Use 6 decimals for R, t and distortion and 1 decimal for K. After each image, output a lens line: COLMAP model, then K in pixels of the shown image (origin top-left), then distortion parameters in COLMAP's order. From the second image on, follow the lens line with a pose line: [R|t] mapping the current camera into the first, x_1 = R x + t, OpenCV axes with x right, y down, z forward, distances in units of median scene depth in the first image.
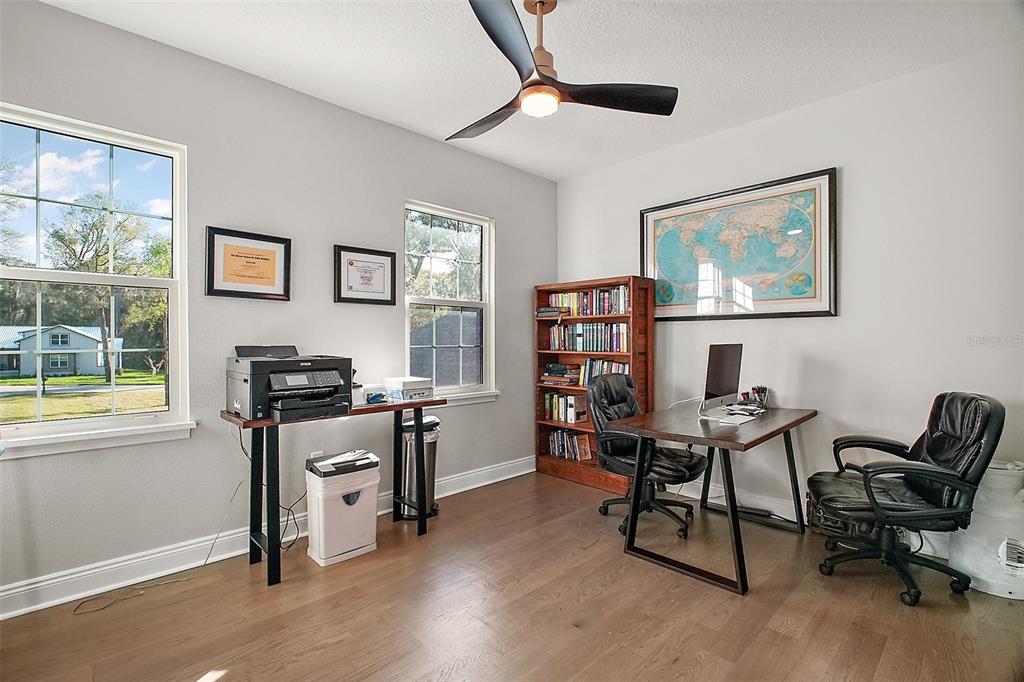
lens RADIAL K [[471.2, 0, 513.2], [0, 471.2, 338.8], [0, 0, 1]] dist [0.000835, 0.000031]
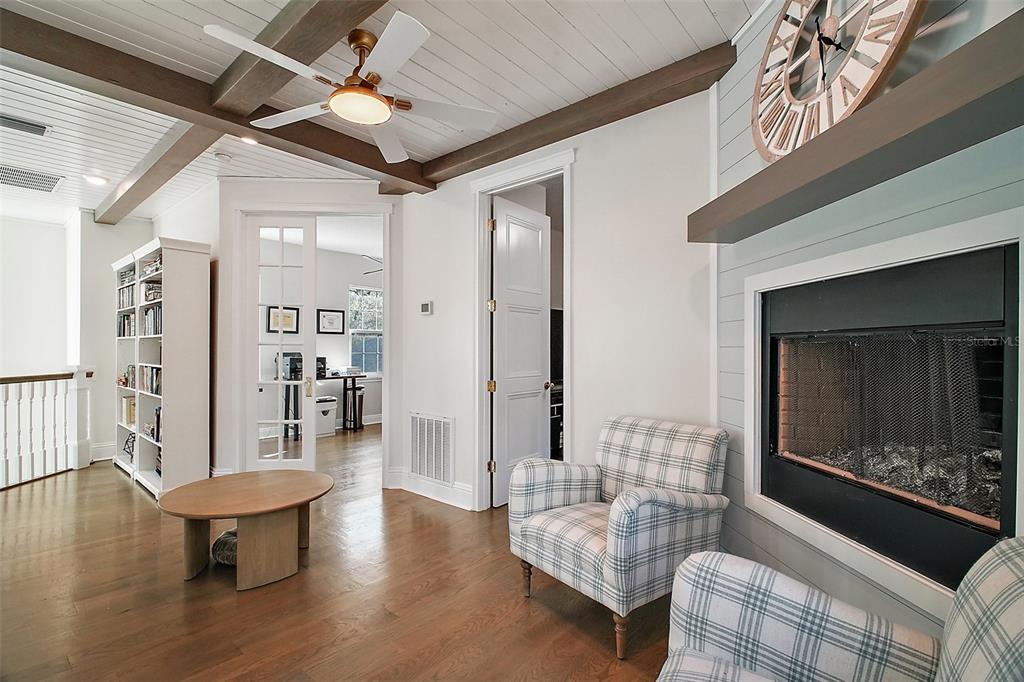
lens RADIAL K [[471.2, 0, 511.0], [0, 471.2, 345.8], [0, 0, 1]] dist [0.000835, 0.000031]
pose [[0.996302, 0.004335, 0.085809, 0.365120], [-0.003474, 0.999942, -0.010181, 0.000698], [-0.085848, 0.009845, 0.996260, -1.365613]]
